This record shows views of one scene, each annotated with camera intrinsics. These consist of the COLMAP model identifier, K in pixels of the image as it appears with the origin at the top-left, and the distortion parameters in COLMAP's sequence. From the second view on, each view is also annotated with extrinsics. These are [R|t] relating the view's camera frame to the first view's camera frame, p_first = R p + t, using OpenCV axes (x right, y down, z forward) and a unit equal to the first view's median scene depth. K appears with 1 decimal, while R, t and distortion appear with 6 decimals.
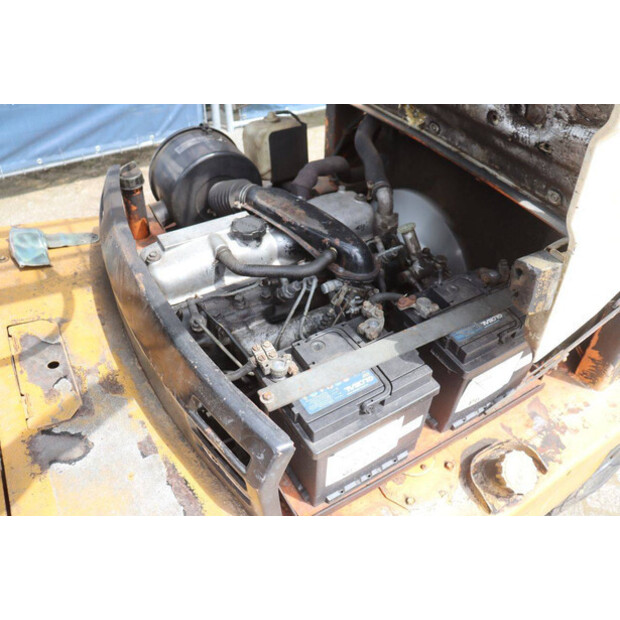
lens RADIAL K [[651.1, 0, 310.0], [0, 651.1, 310.0], [0, 0, 1]] dist [-0.063201, 0.002974]
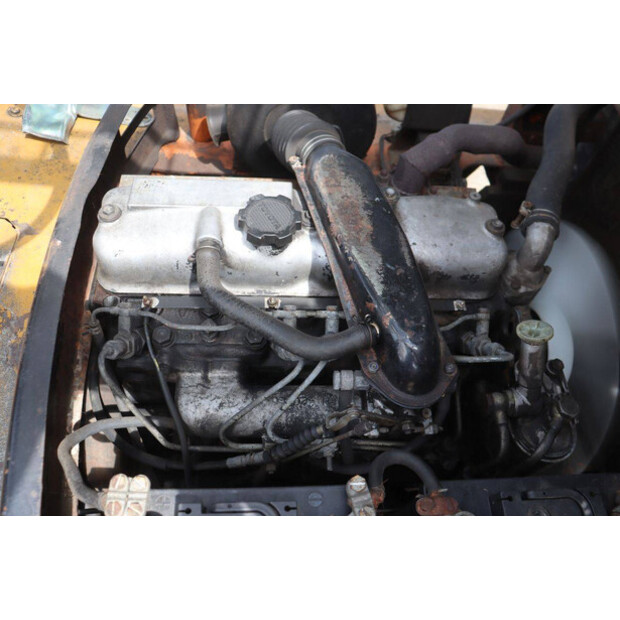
lens RADIAL K [[548.4, 0, 310.0], [0, 548.4, 310.0], [0, 0, 1]] dist [-0.056747, 0.002596]
pose [[0.876244, 0.427832, -0.221711, 0.077872], [-0.351760, 0.882386, 0.312506, -0.215437], [0.329334, -0.195843, 0.923680, 0.530875]]
